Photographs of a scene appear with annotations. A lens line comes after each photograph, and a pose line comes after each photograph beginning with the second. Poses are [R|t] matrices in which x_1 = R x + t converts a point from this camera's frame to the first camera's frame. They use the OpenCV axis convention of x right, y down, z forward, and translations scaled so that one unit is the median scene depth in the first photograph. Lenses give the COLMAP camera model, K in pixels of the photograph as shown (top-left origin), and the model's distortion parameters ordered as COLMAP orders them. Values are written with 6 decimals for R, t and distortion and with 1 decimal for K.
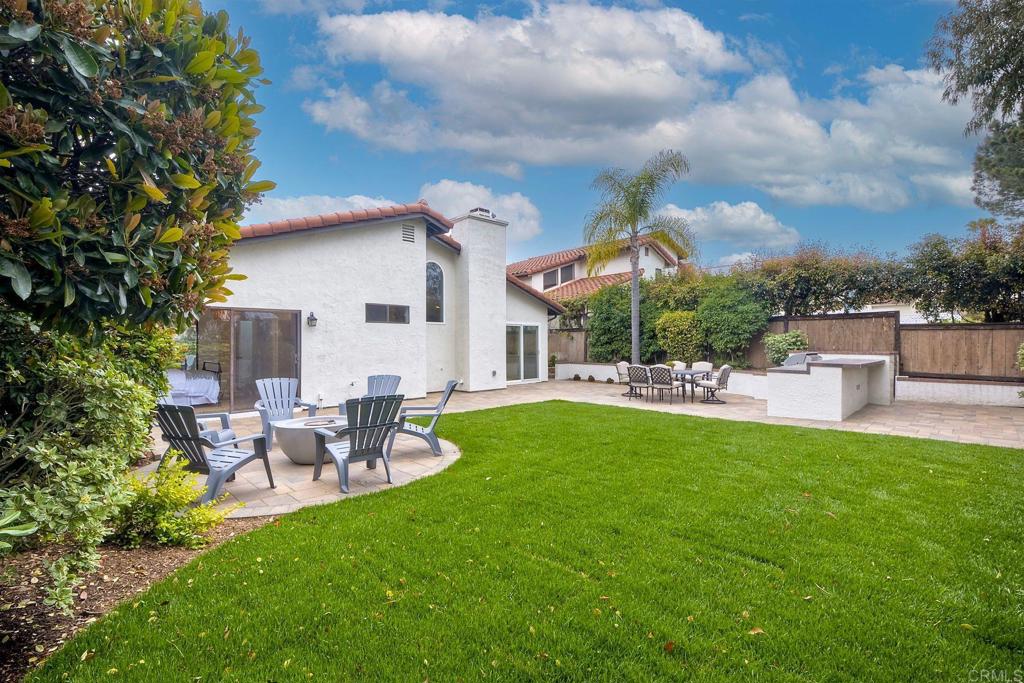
lens RADIAL K [[461.1, 0, 508.2], [0, 461.1, 335.1], [0, 0, 1]] dist [0.034267, -0.022838]
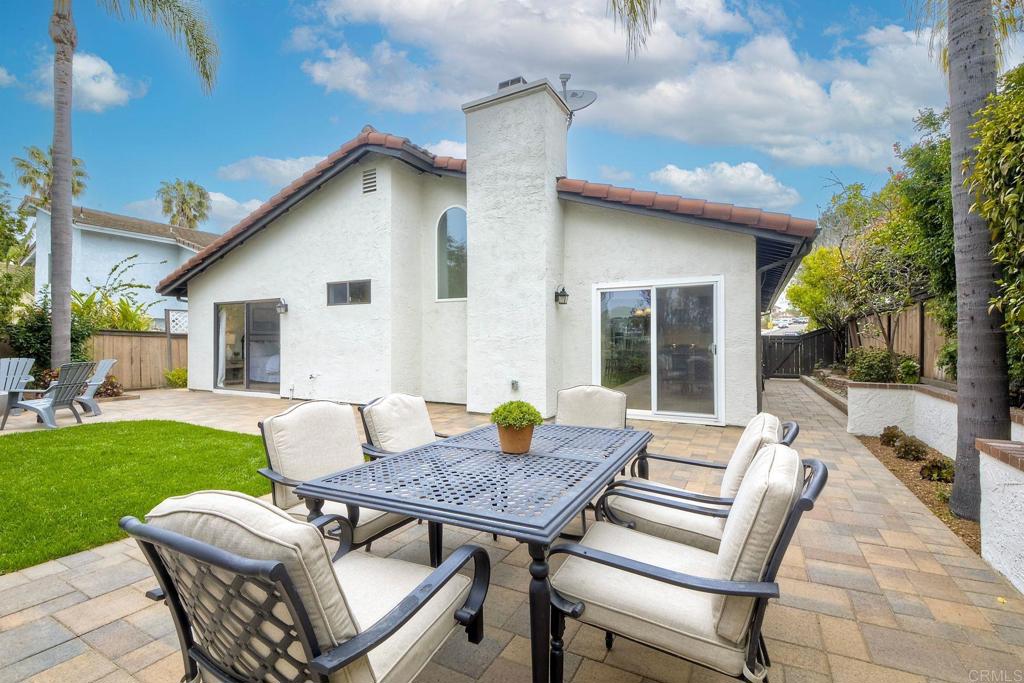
lens RADIAL K [[461.1, 0, 508.2], [0, 461.1, 335.1], [0, 0, 1]] dist [0.034267, -0.022838]
pose [[0.295096, -0.003851, -0.955460, 0.557098], [0.020656, 0.999784, 0.002350, 0.028725], [0.955244, -0.020430, 0.295112, 0.995131]]
